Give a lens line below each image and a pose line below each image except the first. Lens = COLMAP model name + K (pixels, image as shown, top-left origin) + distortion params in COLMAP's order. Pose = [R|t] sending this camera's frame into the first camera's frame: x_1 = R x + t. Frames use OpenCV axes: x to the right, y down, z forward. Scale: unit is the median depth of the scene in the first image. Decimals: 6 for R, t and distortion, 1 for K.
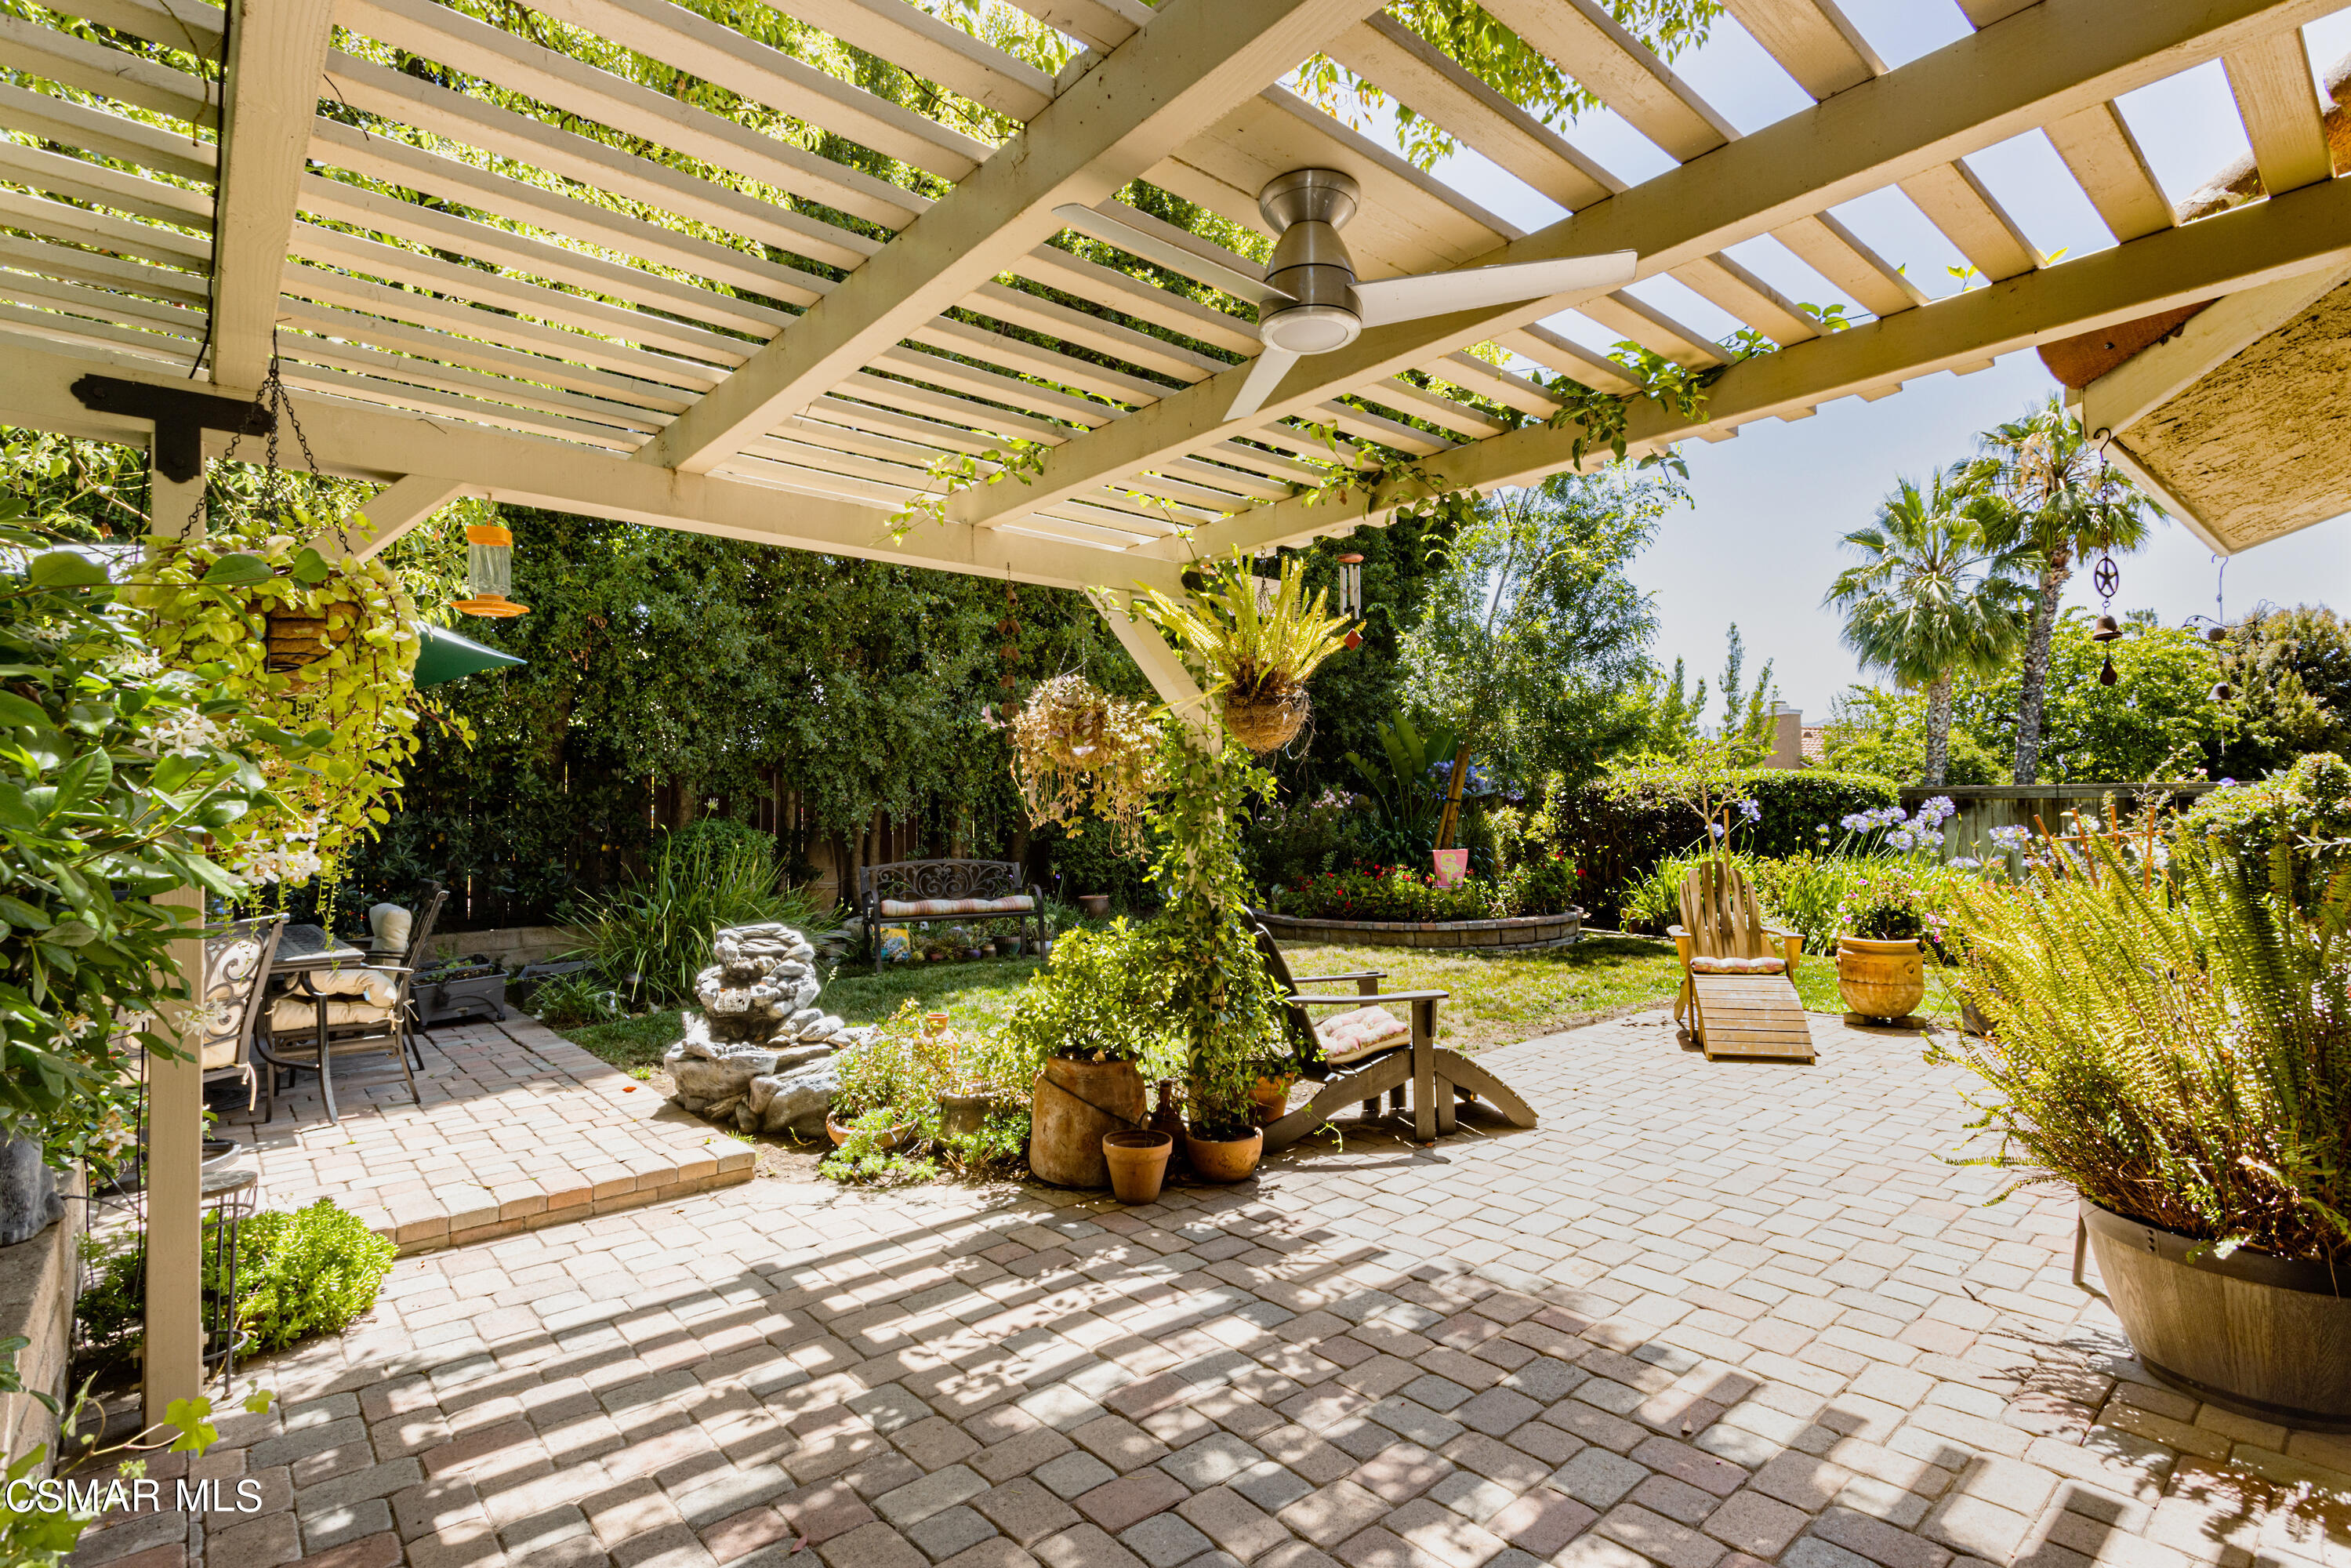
lens RADIAL K [[1095.1, 0, 1157.8], [0, 1095.1, 791.1], [0, 0, 1]] dist [0.003320, 0.001560]
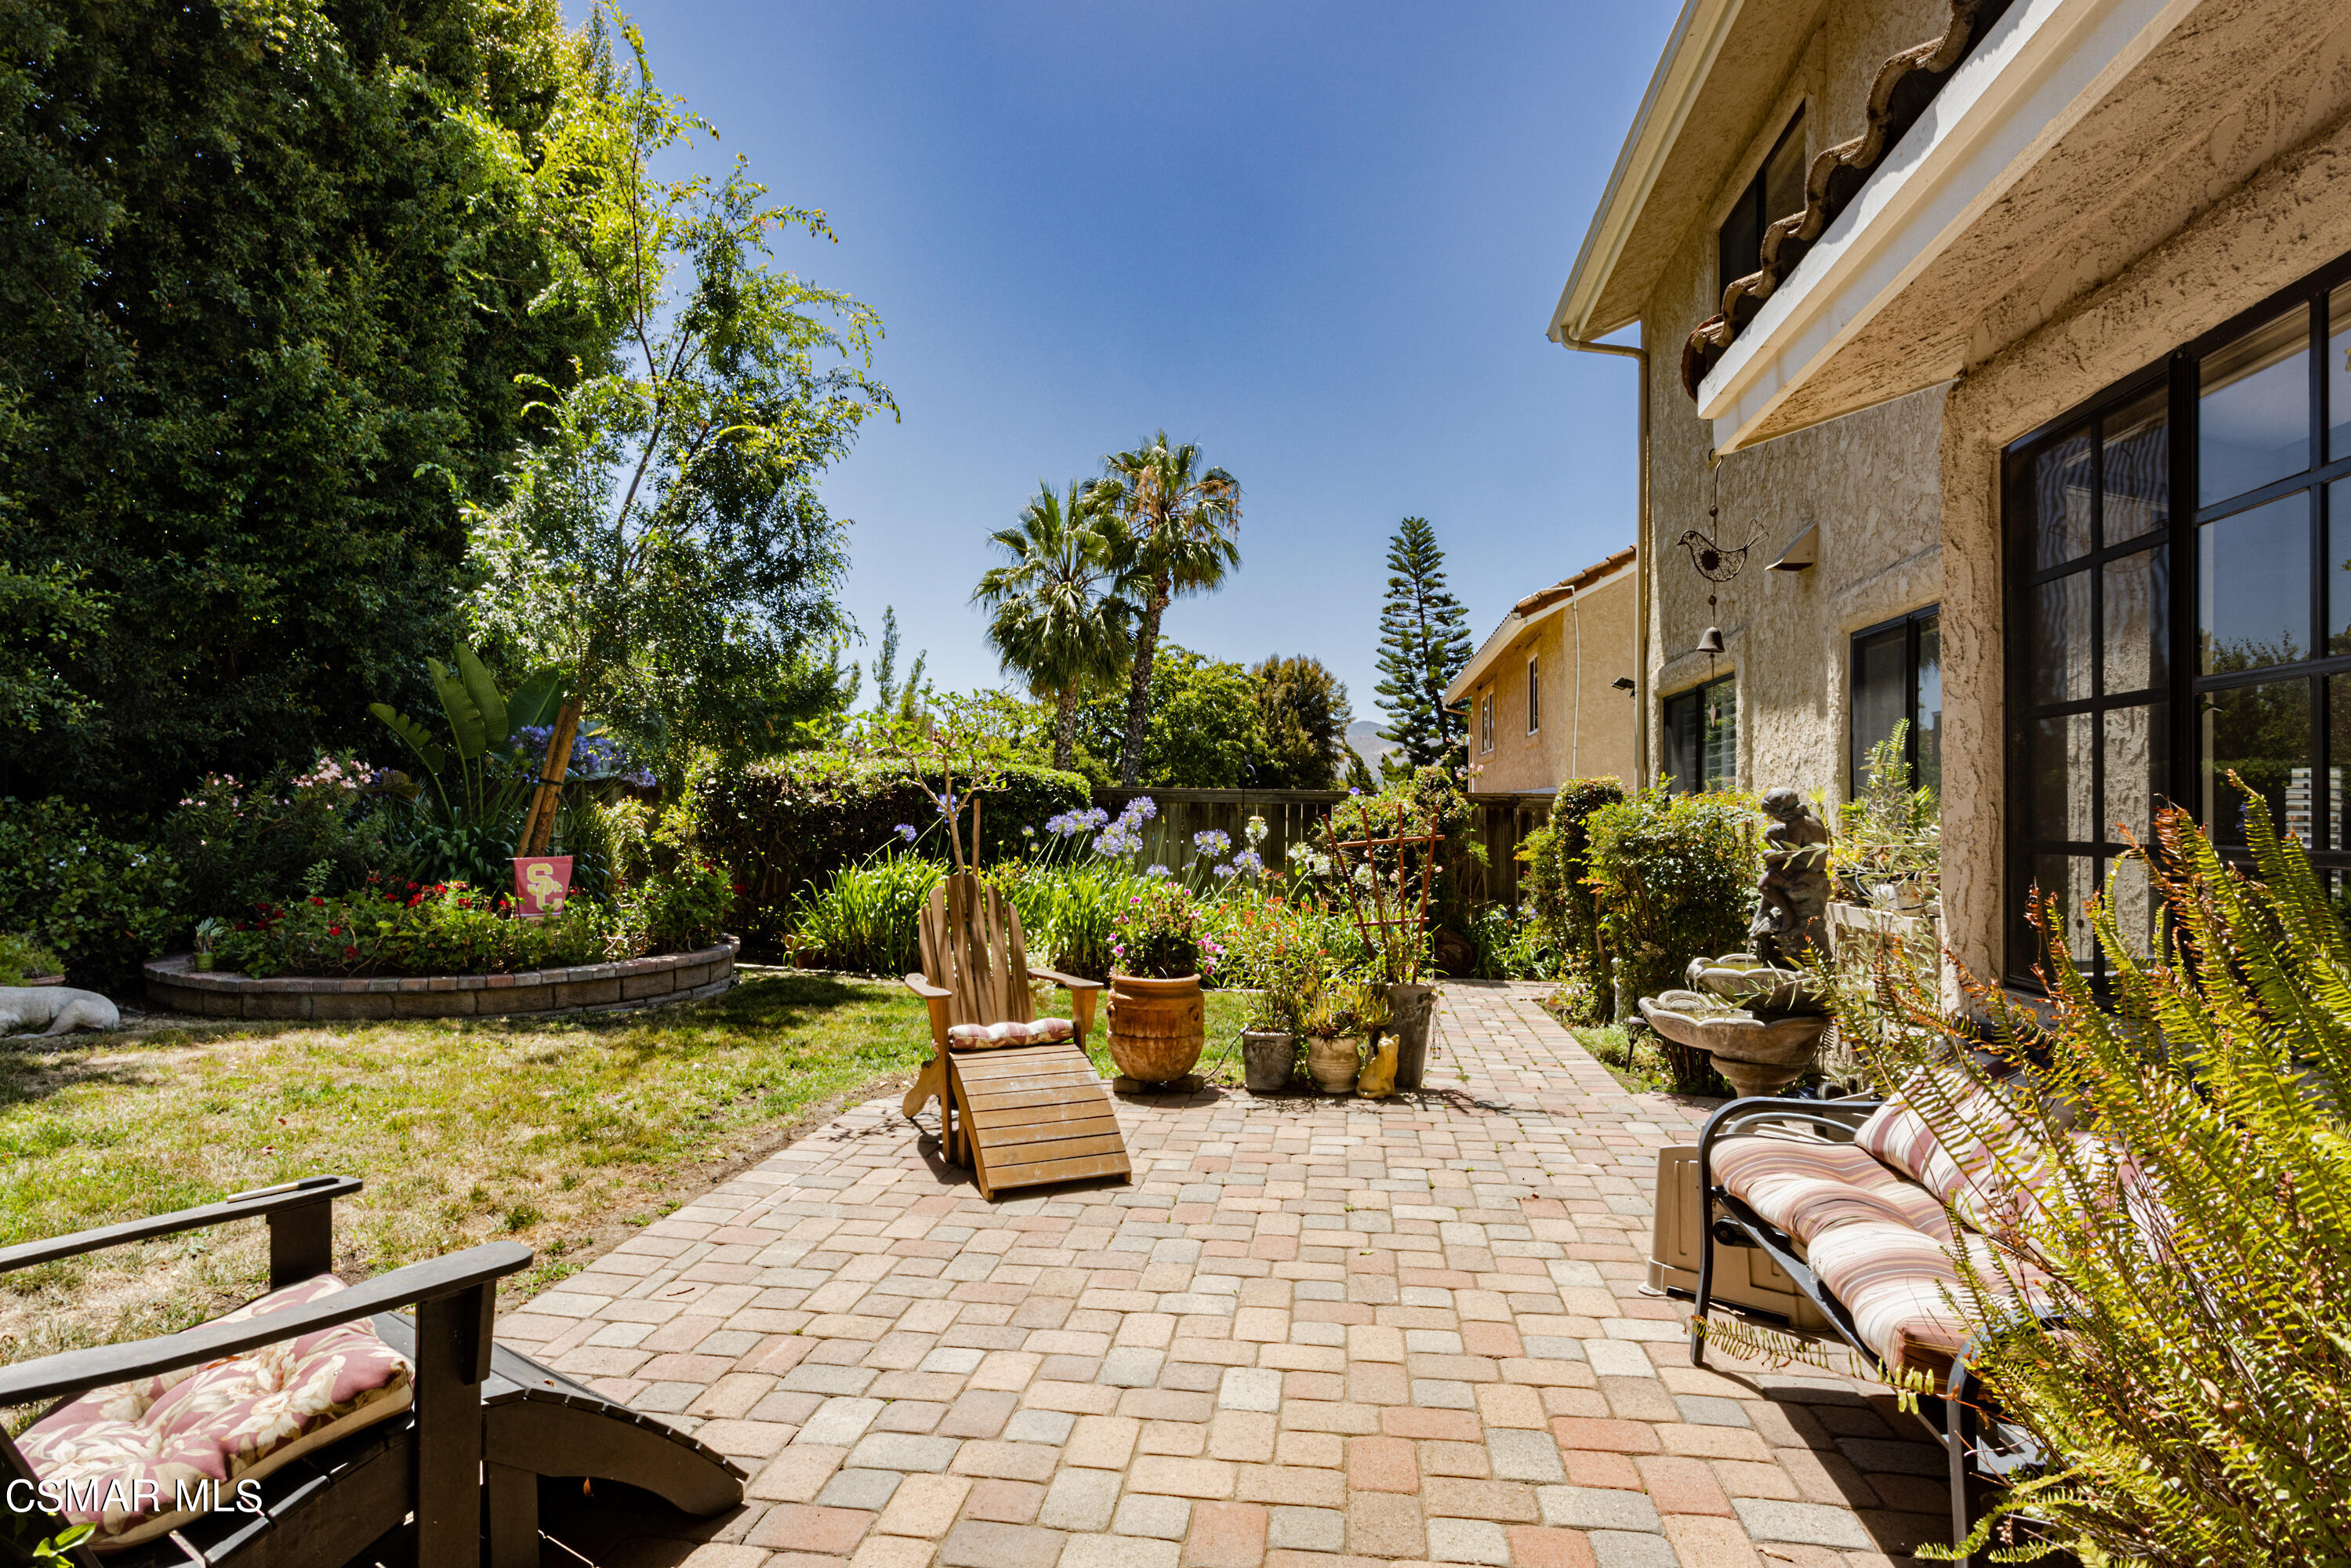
lens RADIAL K [[1197.0, 0, 1150.8], [0, 1197.0, 790.5], [0, 0, 1]] dist [-0.004893, 0.002408]
pose [[0.743323, 0.035444, 0.667993, 0.056723], [-0.034782, 0.999292, -0.014318, 0.010867], [-0.668028, -0.012591, 0.744030, 0.220386]]
